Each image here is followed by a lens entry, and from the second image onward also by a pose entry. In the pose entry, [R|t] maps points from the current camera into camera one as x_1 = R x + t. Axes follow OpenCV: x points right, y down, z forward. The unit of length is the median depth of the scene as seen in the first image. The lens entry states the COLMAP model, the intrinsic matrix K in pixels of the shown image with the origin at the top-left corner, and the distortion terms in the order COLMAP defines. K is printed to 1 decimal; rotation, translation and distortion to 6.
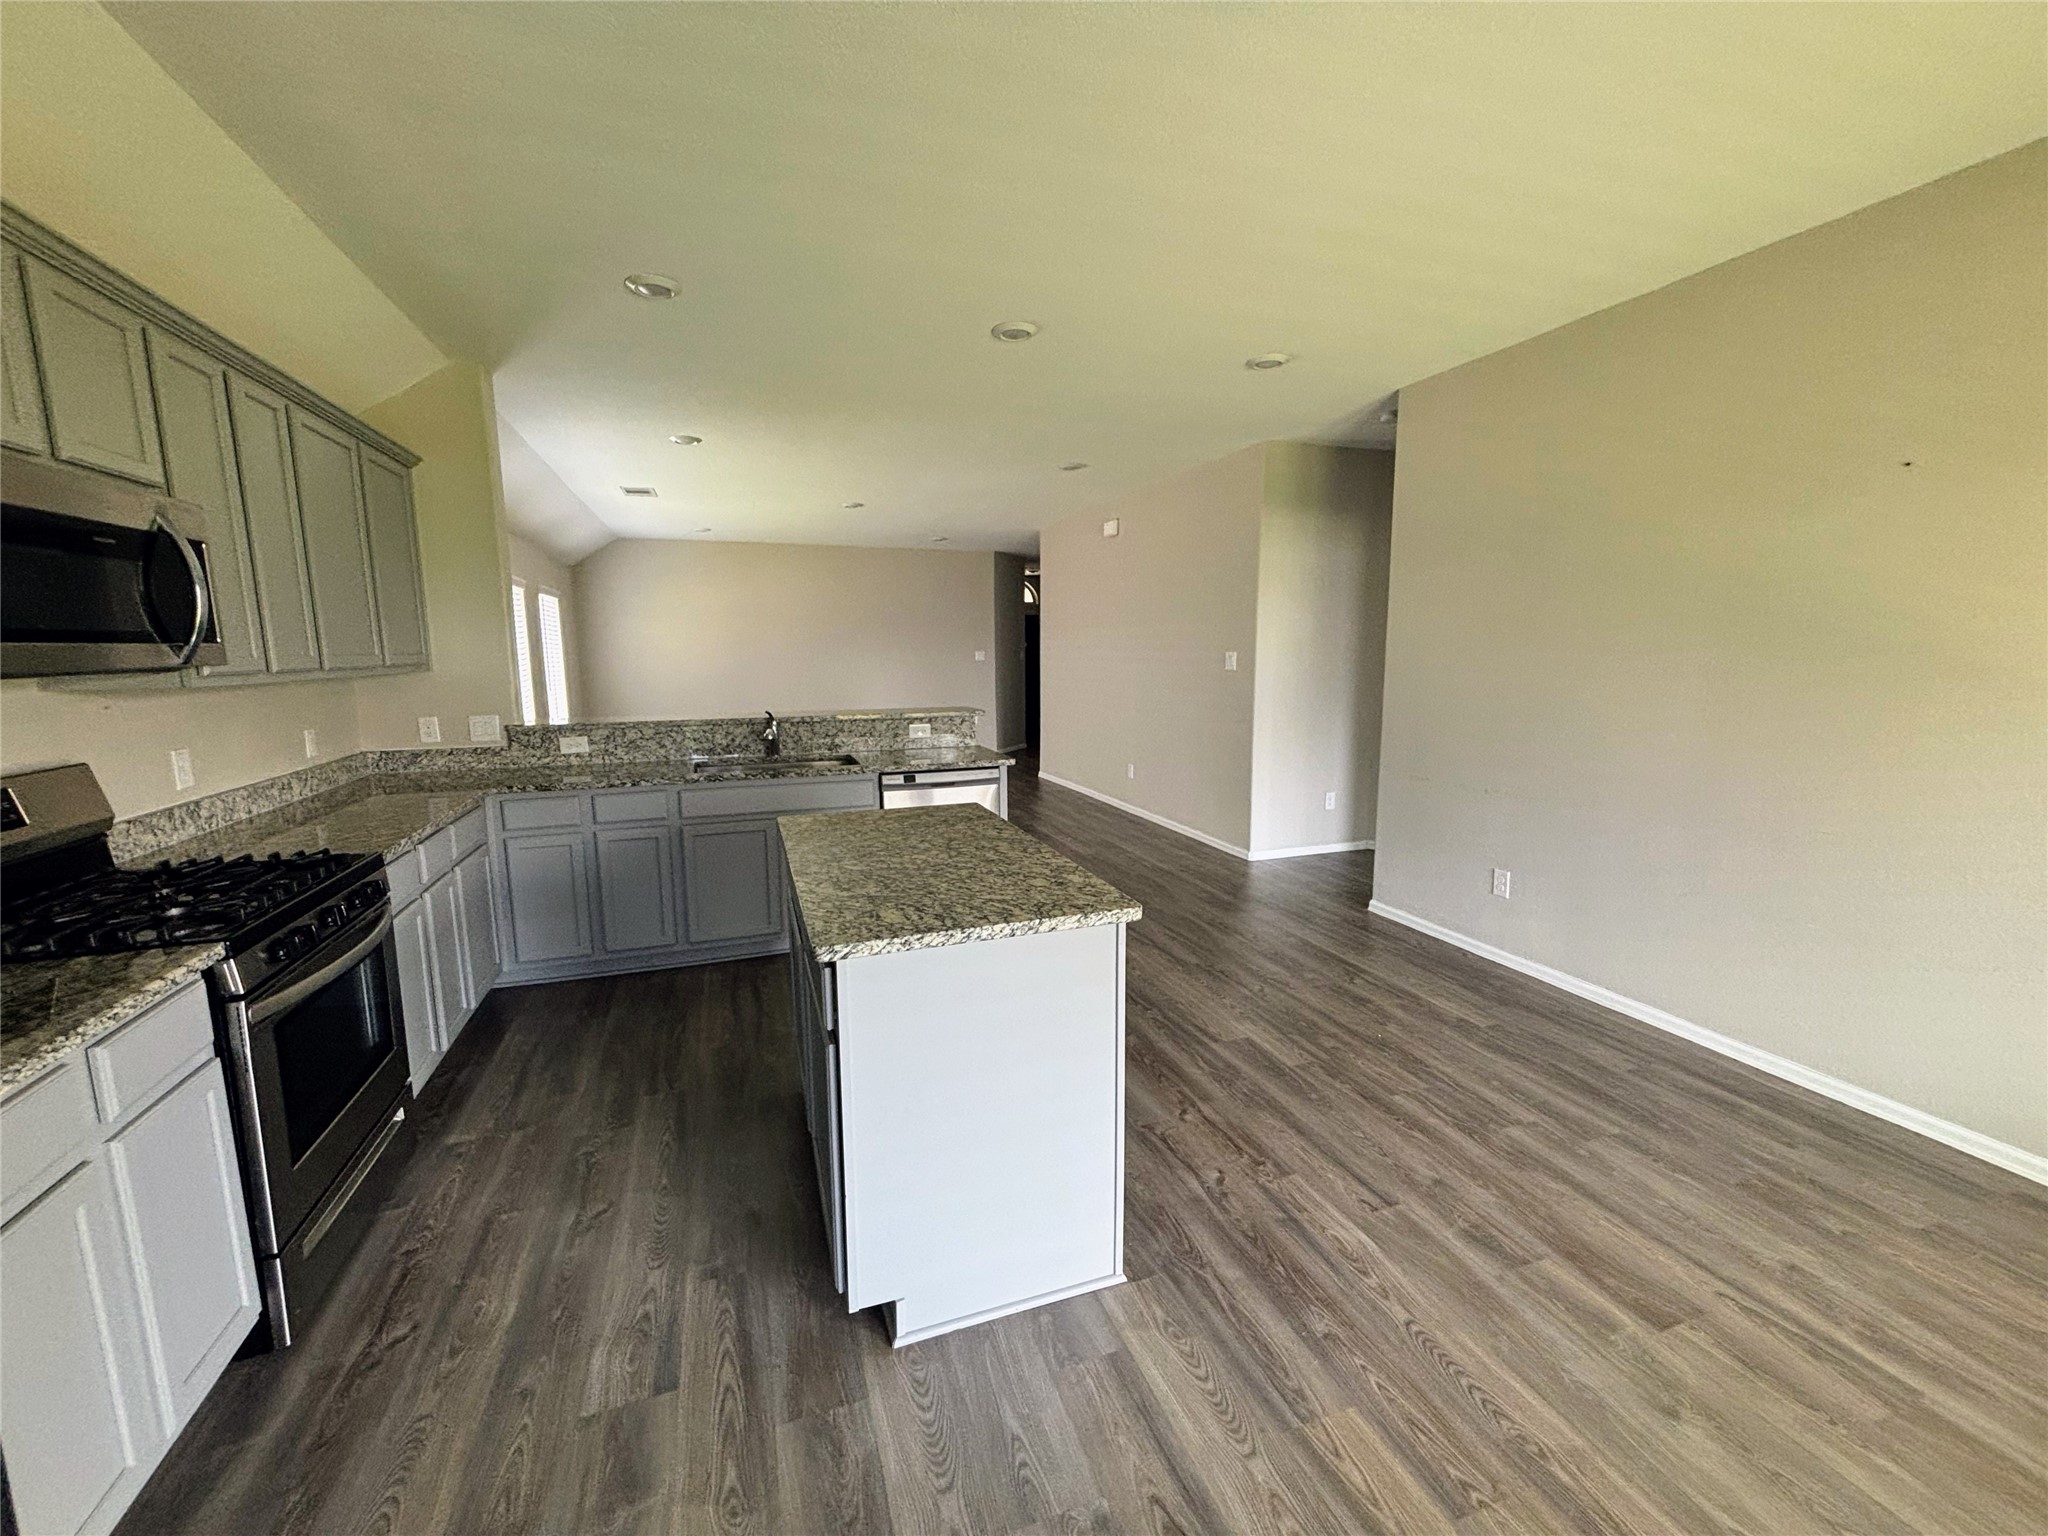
lens RADIAL K [[826.1, 0, 1018.4], [0, 826.1, 769.9], [0, 0, 1]] dist [0.001008, -0.000107]
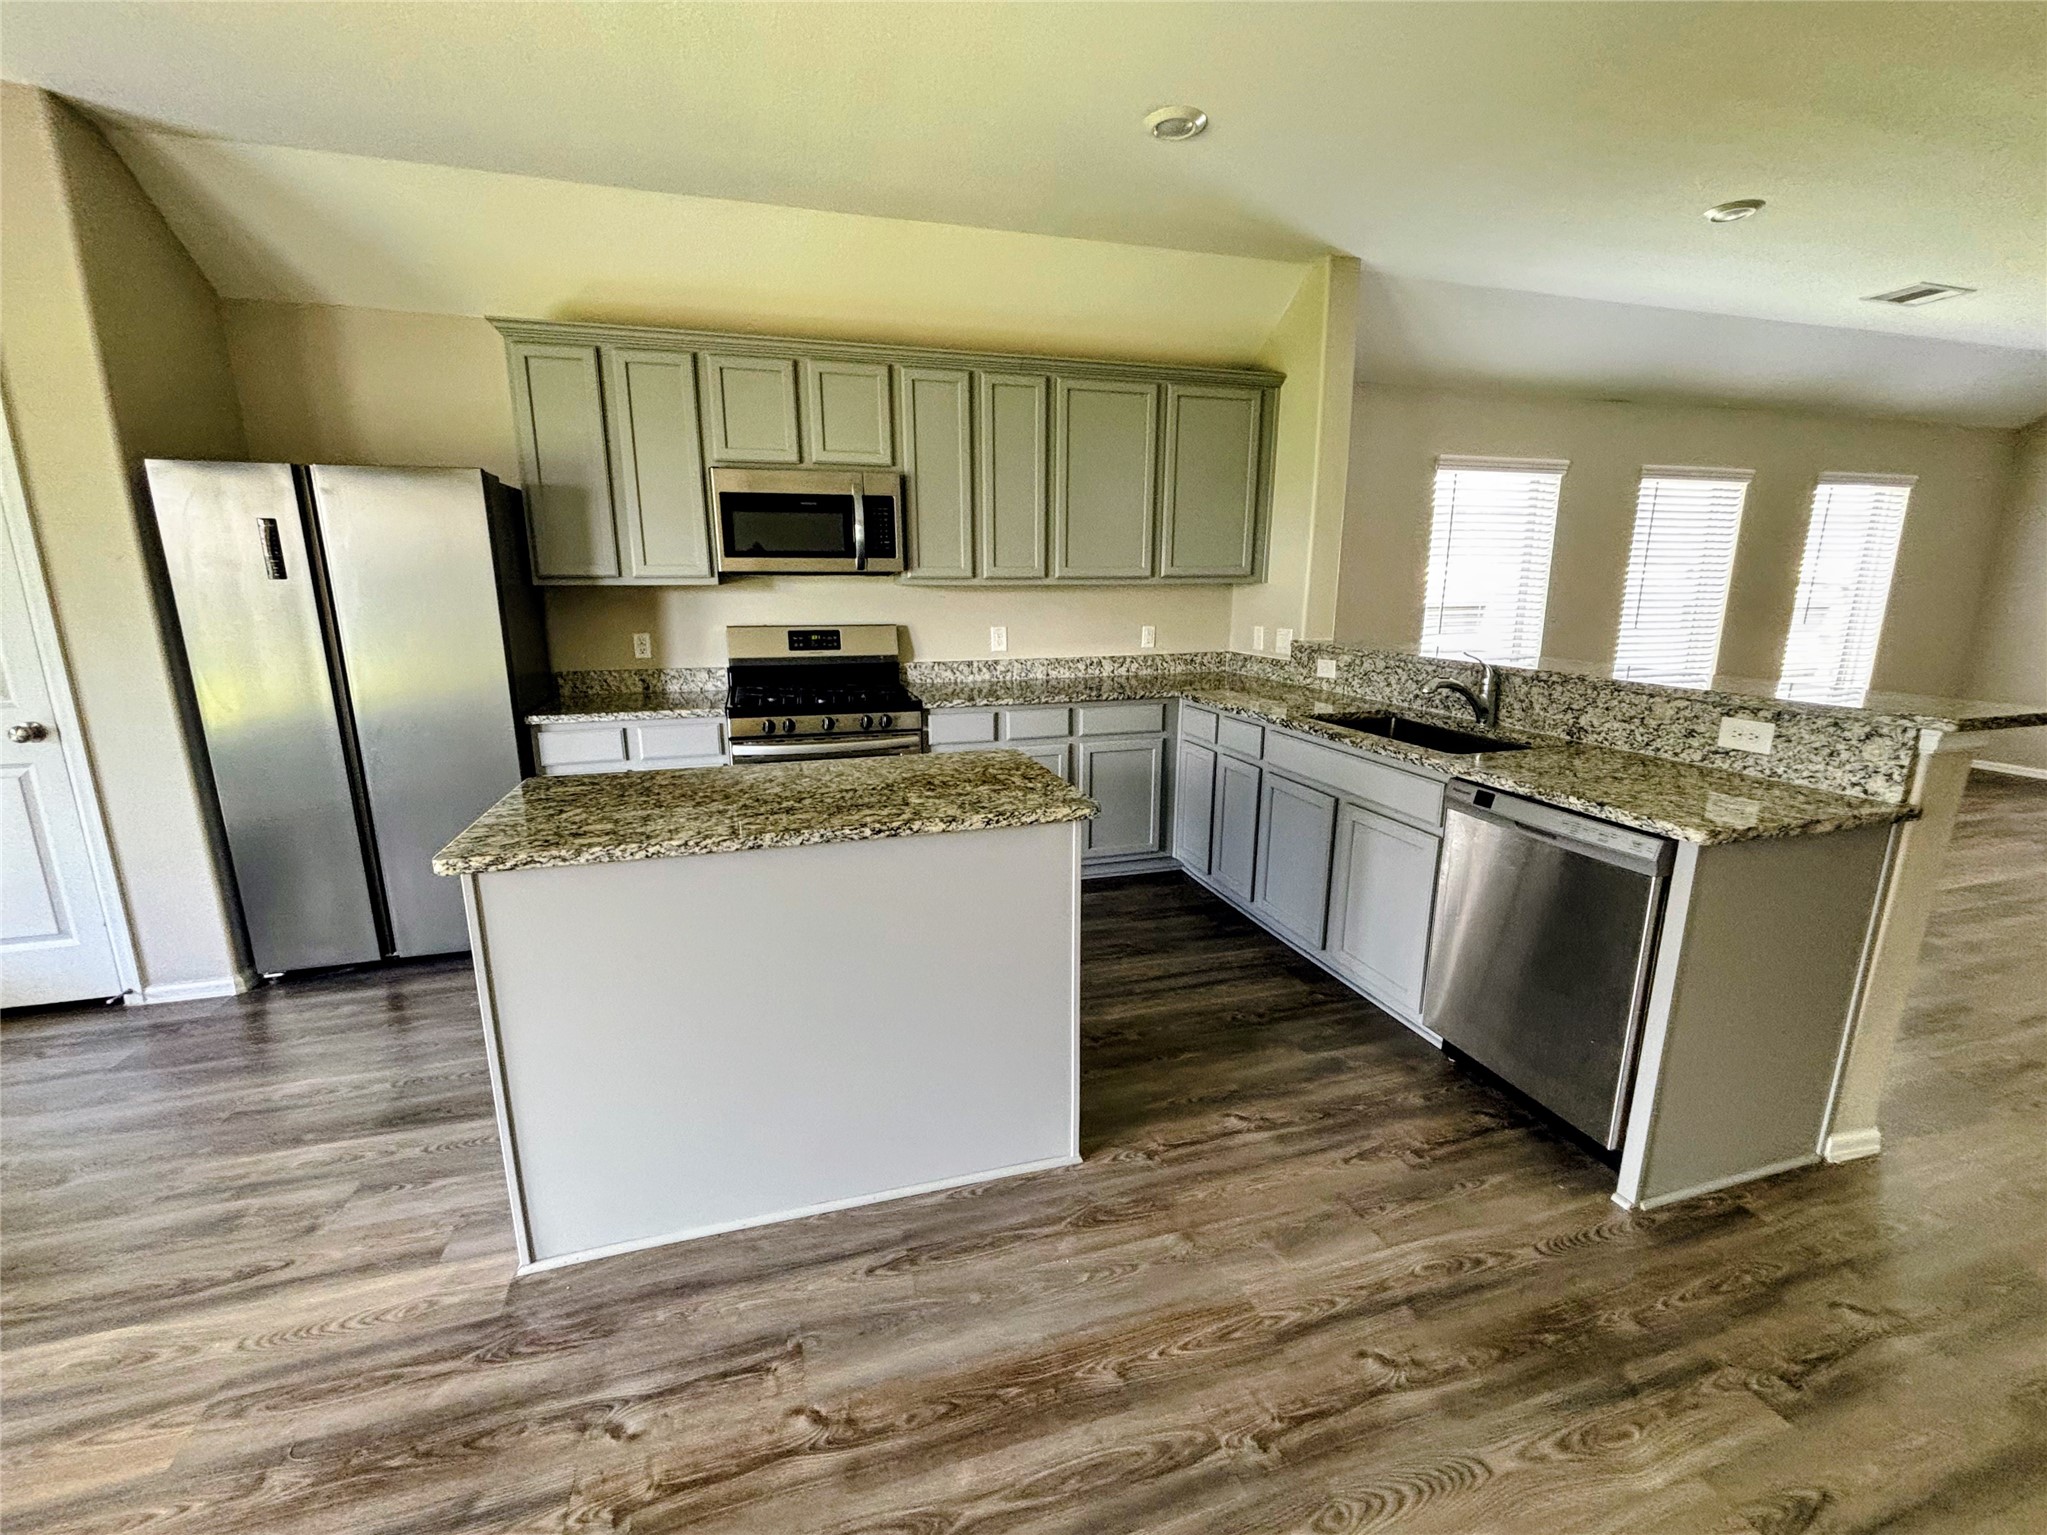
lens RADIAL K [[851.3, 0, 1020.6], [0, 851.3, 771.6], [0, 0, 1]] dist [0.000838, 0.000853]
pose [[-0.043734, 0.229580, -0.972307, 0.637646], [-0.142965, 0.961783, 0.233526, -0.141526], [0.988761, 0.149219, -0.009241, 1.070397]]
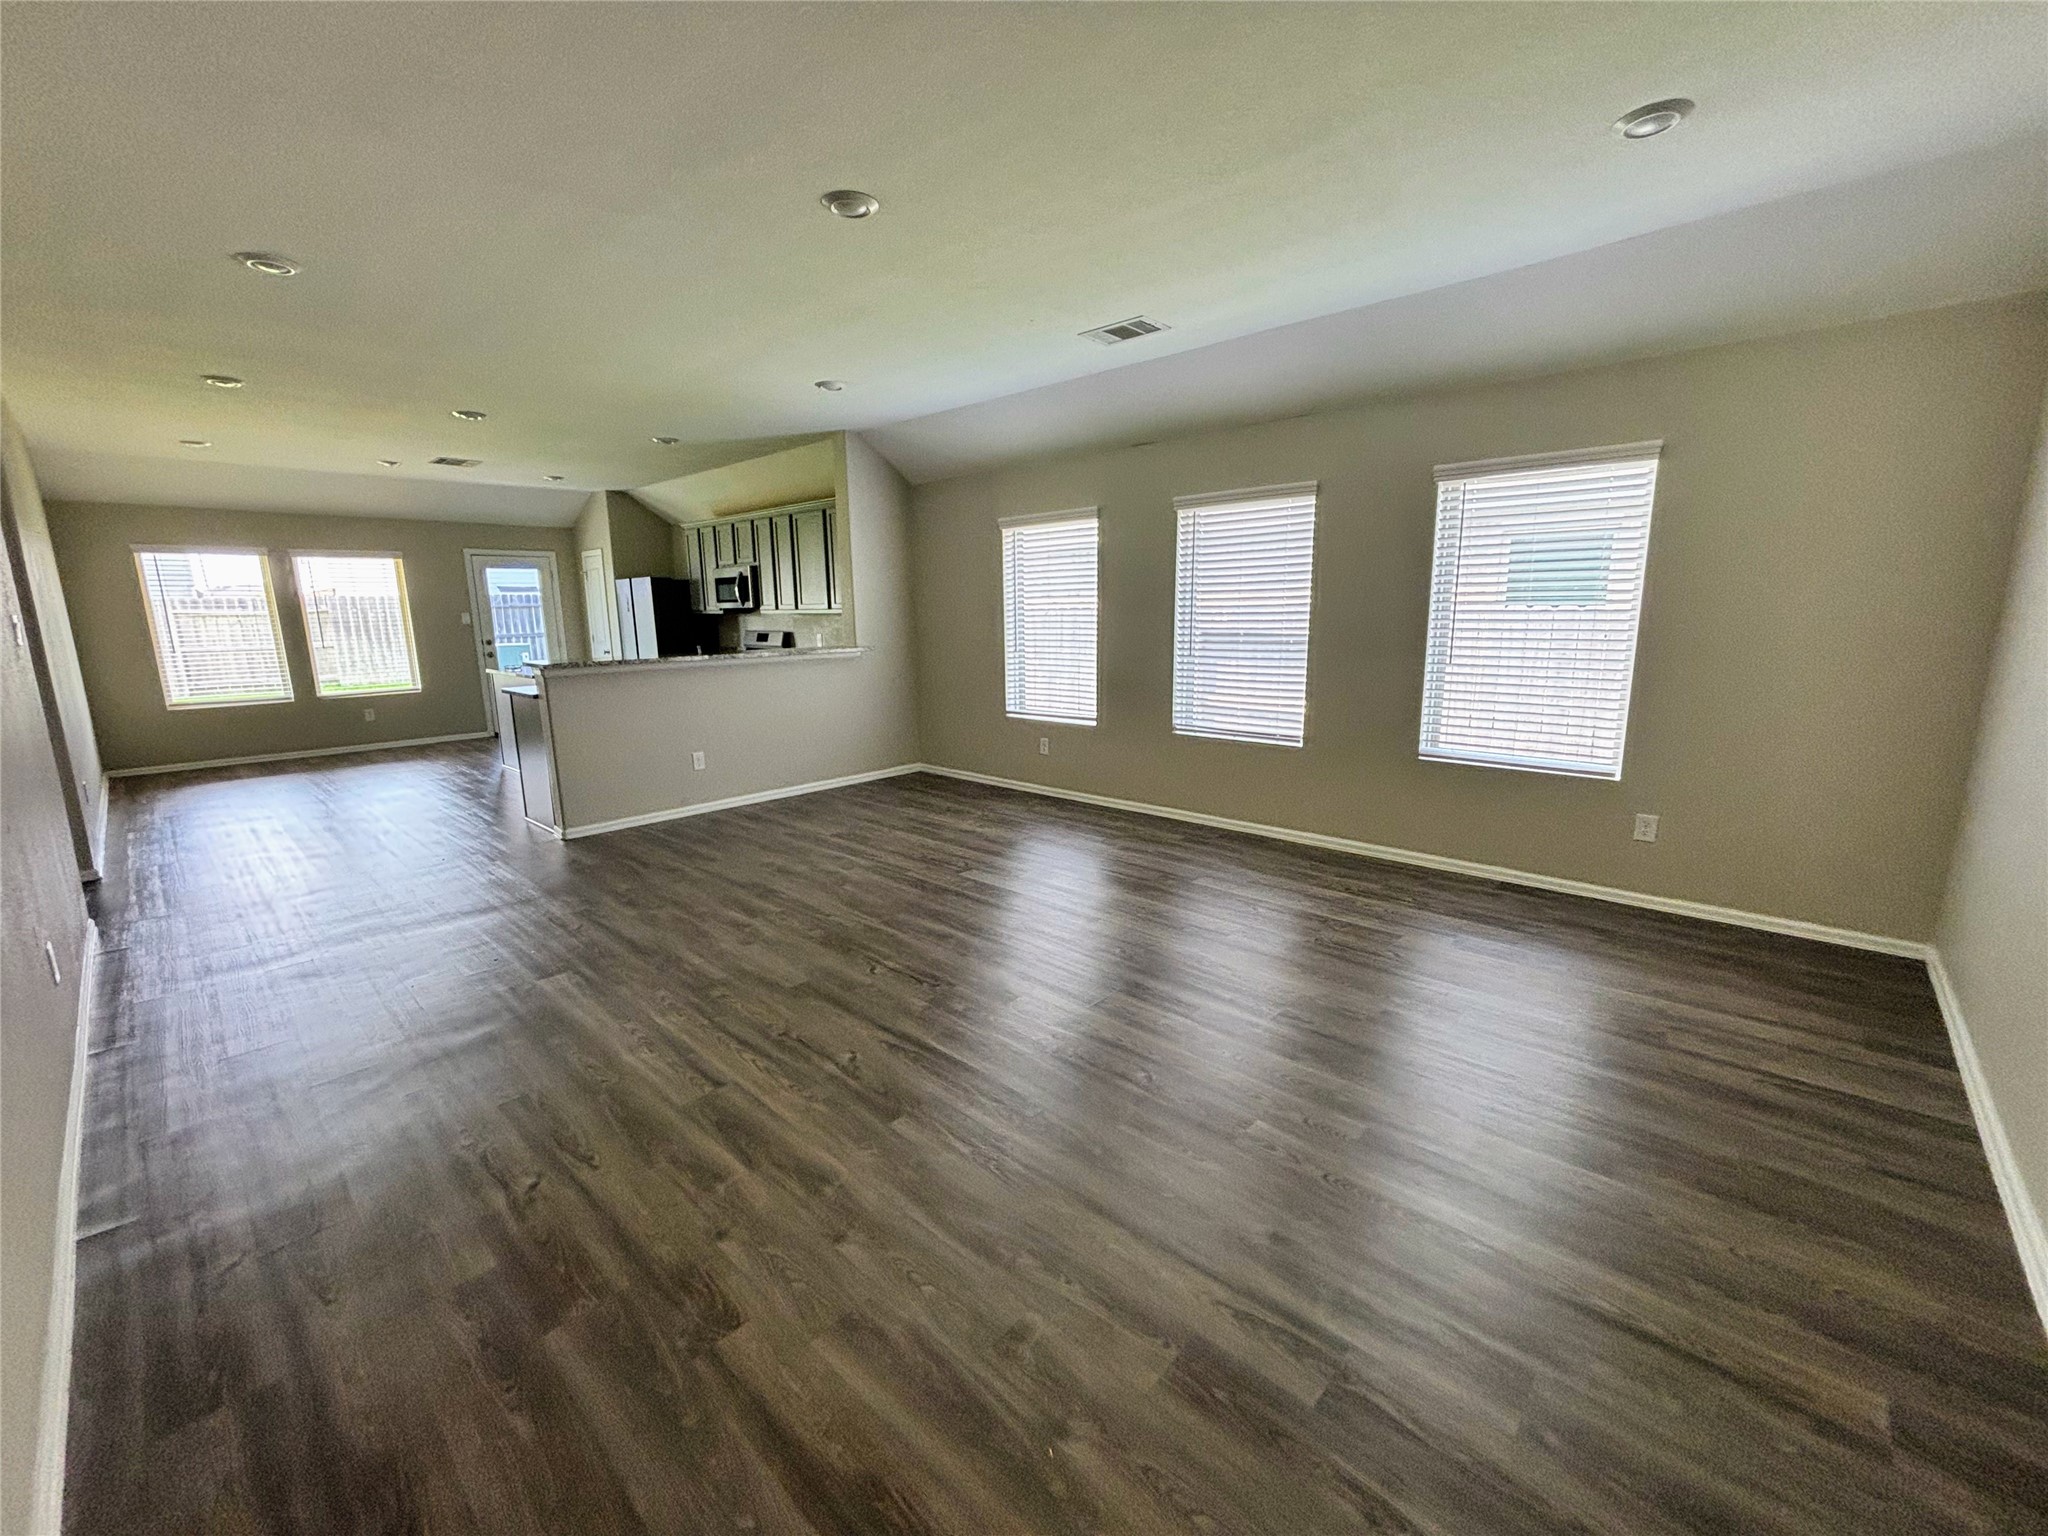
lens RADIAL K [[820.7, 0, 1019.6], [0, 820.7, 768.5], [0, 0, 1]] dist [-0.000143, 0.000004]
pose [[-0.882711, 0.110261, -0.456798, -0.192487], [-0.047392, 0.946238, 0.319982, -0.565865], [0.467521, 0.304100, -0.830029, 4.030002]]
